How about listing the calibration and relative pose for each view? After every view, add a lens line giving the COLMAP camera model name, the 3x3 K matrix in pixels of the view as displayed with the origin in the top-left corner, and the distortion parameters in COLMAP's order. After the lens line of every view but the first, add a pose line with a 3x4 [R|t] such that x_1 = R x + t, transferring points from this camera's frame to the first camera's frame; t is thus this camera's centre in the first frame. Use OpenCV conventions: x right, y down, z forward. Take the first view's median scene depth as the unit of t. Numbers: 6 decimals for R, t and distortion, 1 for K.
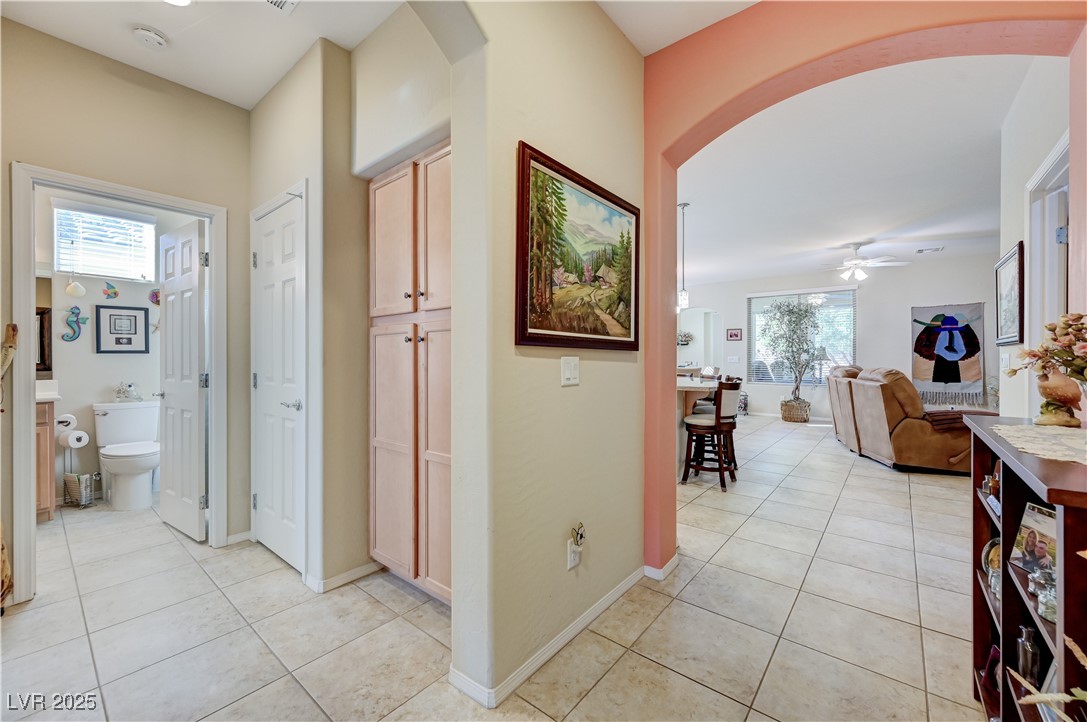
lens RADIAL K [[431.9, 0, 550.5], [0, 431.9, 358.7], [0, 0, 1]] dist [-0.001852, 0.000471]
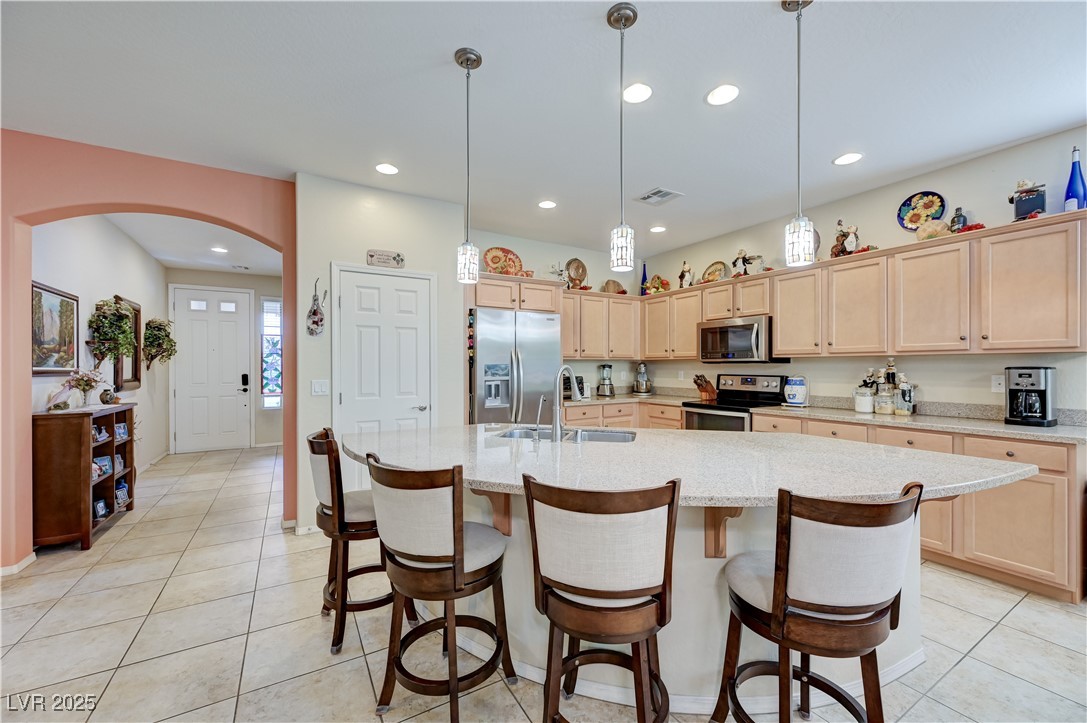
lens RADIAL K [[431.9, 0, 546.3], [0, 431.9, 366.3], [0, 0, 1]] dist [-0.001852, 0.000471]
pose [[-0.351491, 0.003812, -0.936184, 0.913372], [-0.001415, 0.999988, 0.004603, -0.040780], [0.936190, 0.002943, -0.351481, 1.603095]]
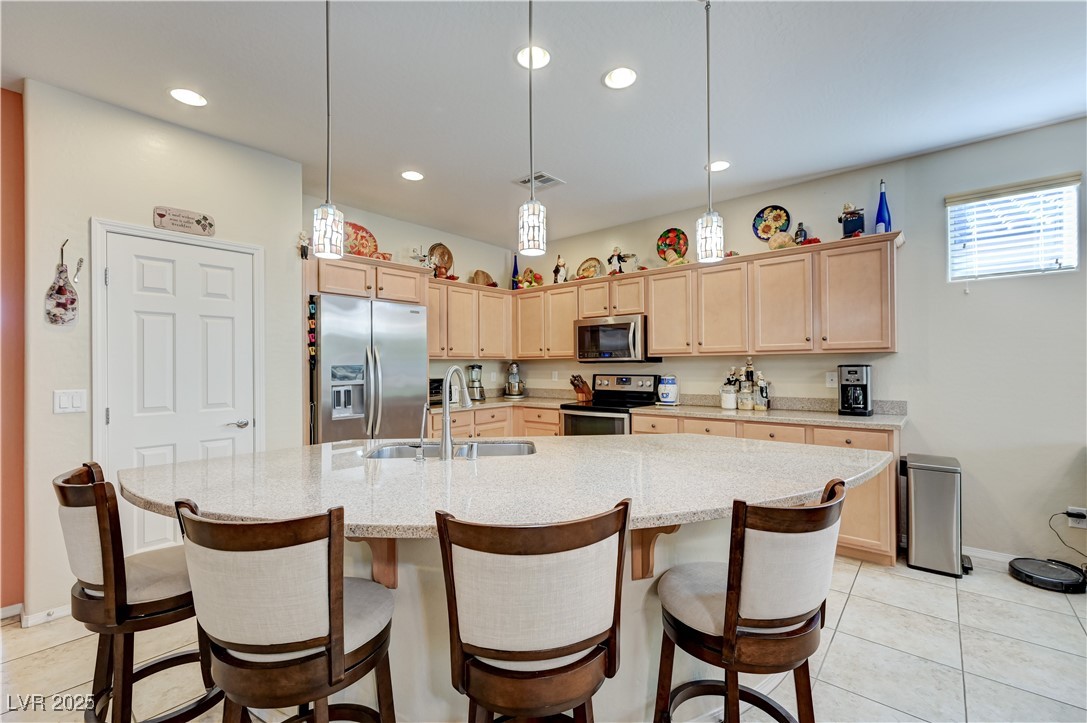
lens RADIAL K [[466.3, 0, 547.7], [0, 466.3, 362.0], [0, 0, 1]] dist [-0.000898, 0.000053]
pose [[-0.030569, -0.004795, -0.999521, 0.872099], [0.004135, 0.999979, -0.004923, -0.040928], [0.999524, -0.004284, -0.030549, 1.536512]]
